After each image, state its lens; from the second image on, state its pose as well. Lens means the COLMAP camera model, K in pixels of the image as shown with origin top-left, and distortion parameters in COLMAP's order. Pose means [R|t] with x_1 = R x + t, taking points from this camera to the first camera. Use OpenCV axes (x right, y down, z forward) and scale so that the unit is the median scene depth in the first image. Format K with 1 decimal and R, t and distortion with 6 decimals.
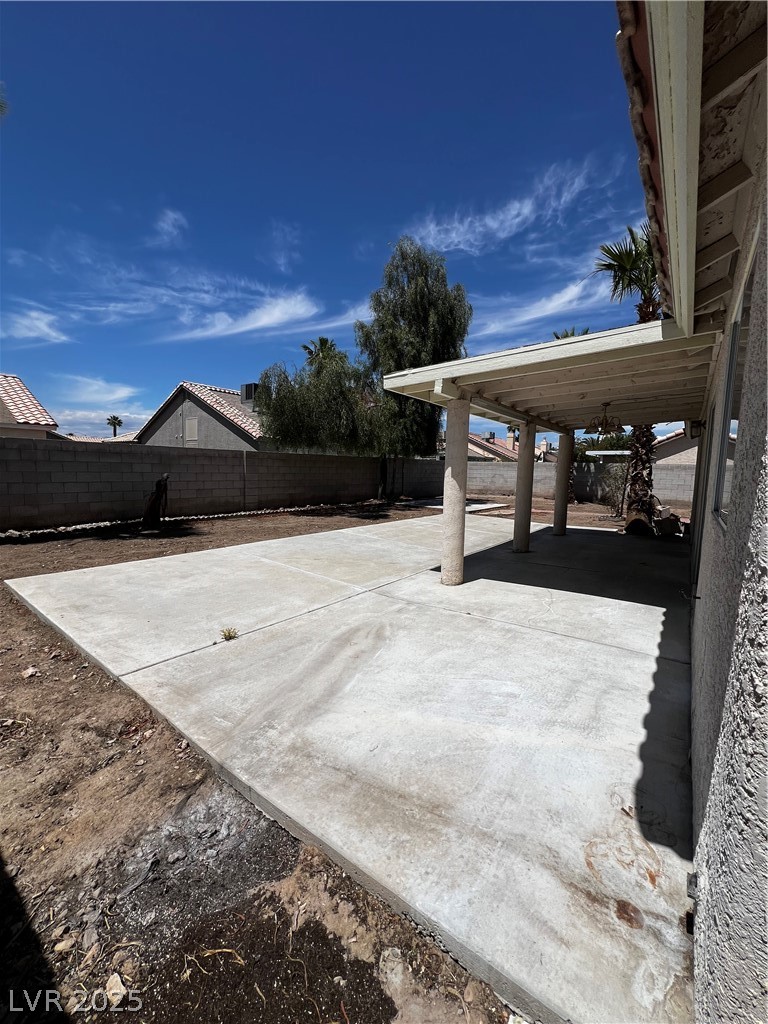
lens RADIAL K [[406.3, 0, 384.0], [0, 406.3, 512.0], [0, 0, 1]] dist [-0.003401, -0.000084]
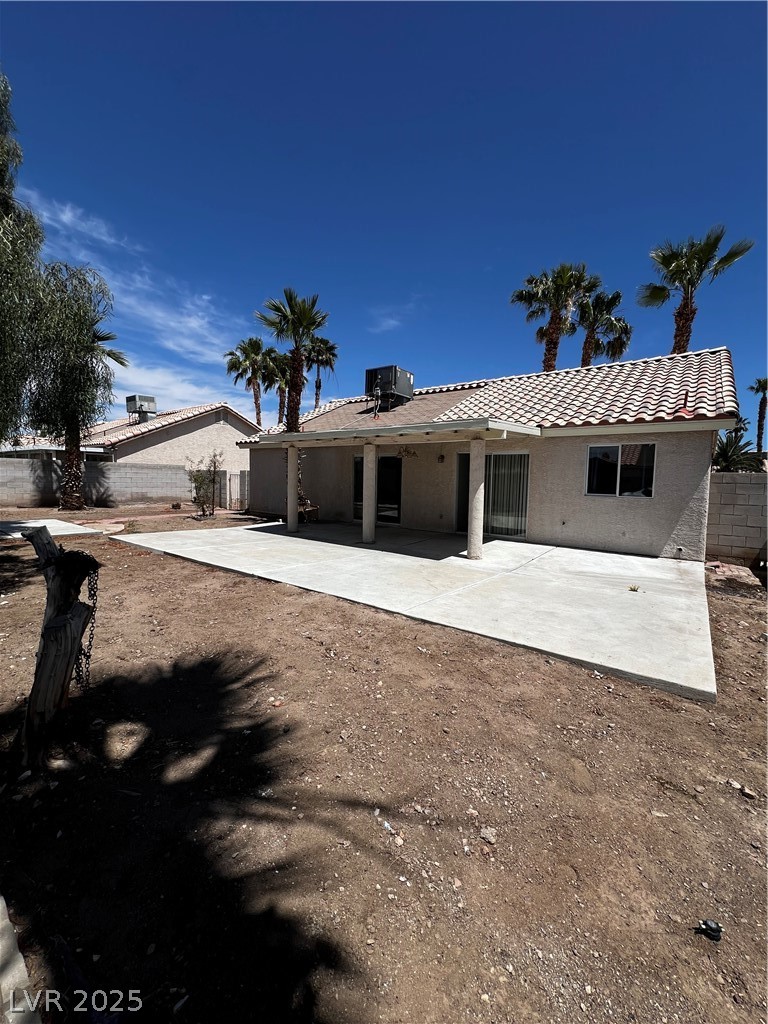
lens RADIAL K [[406.3, 0, 384.0], [0, 406.3, 512.0], [0, 0, 1]] dist [-0.003401, -0.000084]
pose [[0.002499, -0.106059, 0.994357, -1.528728], [0.081291, 0.991090, 0.105507, -0.216096], [-0.996687, 0.080568, 0.011098, 1.484457]]
